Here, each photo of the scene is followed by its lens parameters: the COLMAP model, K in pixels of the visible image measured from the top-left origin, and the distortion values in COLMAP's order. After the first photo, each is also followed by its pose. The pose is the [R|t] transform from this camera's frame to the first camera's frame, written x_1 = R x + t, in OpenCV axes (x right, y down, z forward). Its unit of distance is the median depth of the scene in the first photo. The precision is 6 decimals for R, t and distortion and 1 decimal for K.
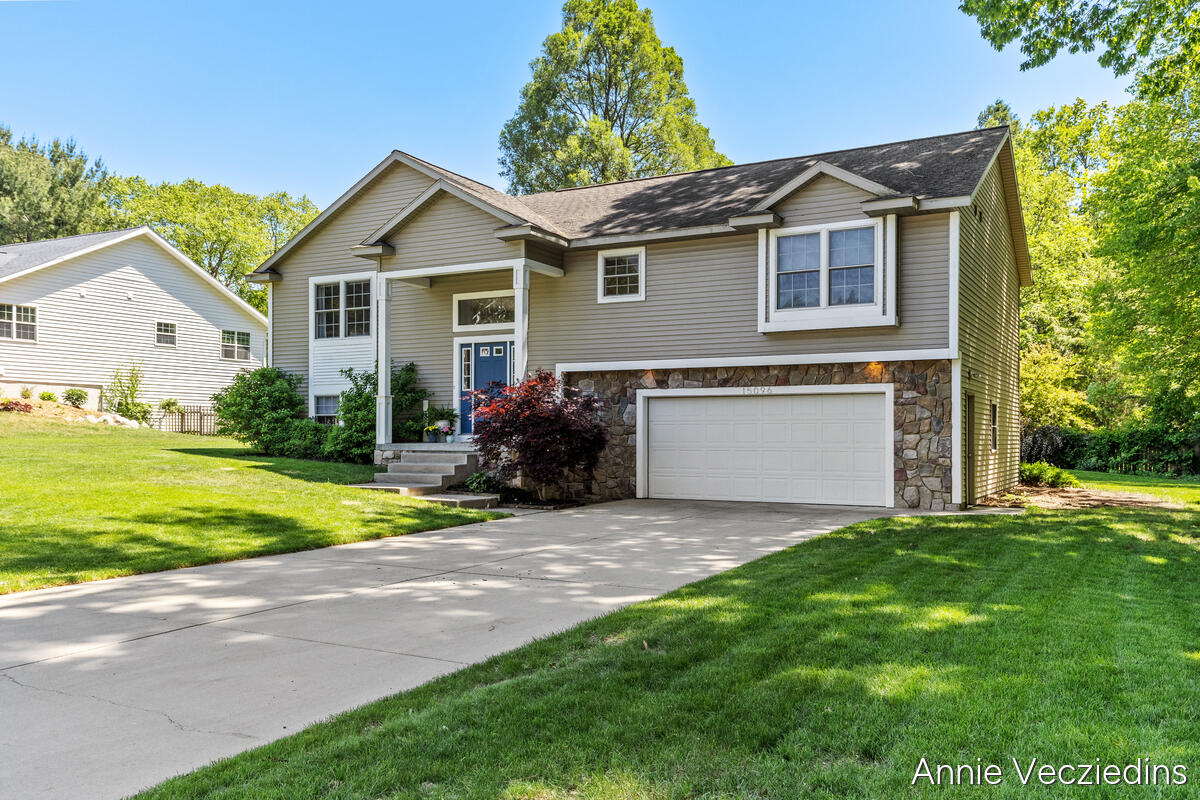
lens RADIAL K [[987.2, 0, 601.3], [0, 987.2, 431.5], [0, 0, 1]] dist [0.002093, -0.000229]
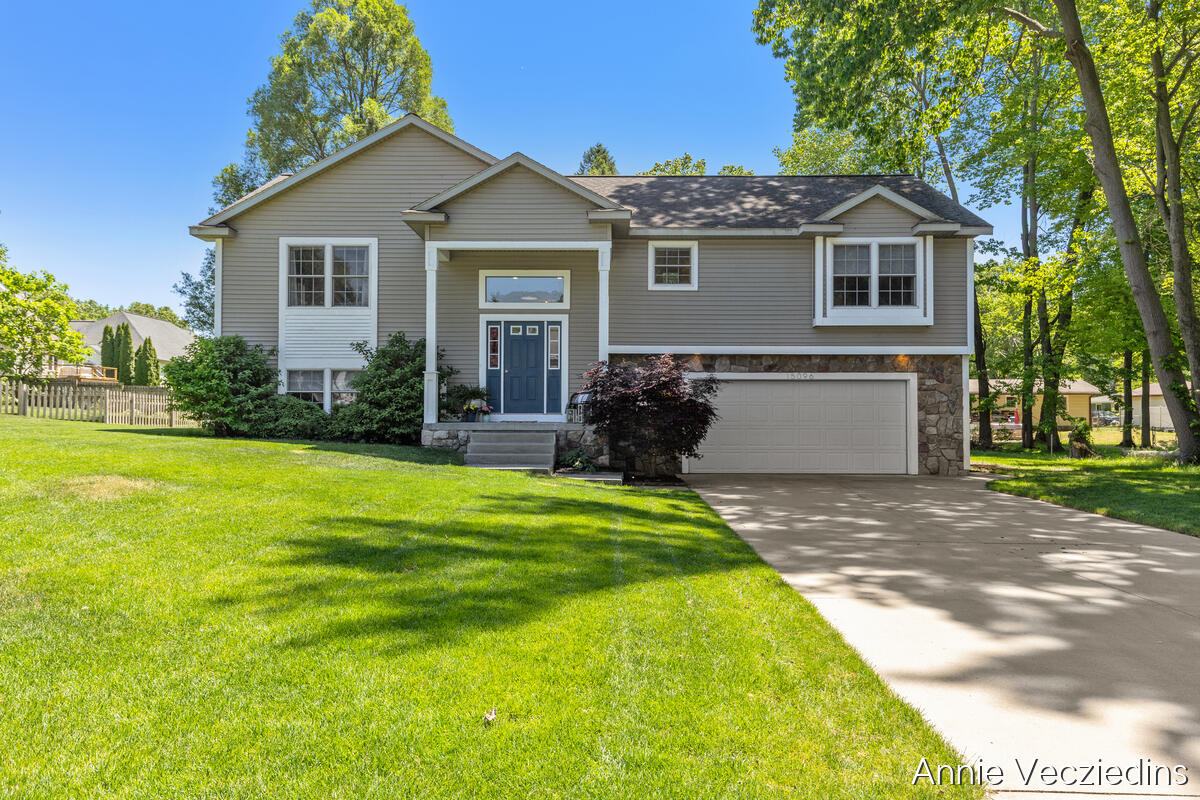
lens RADIAL K [[889.5, 0, 600.0], [0, 889.5, 400.0], [0, 0, 1]] dist [0.010589, 0.001095]
pose [[0.882957, 0.011222, 0.469319, -0.510901], [-0.003875, 0.999854, -0.016617, 0.004273], [-0.469437, 0.012854, 0.882872, 0.188393]]
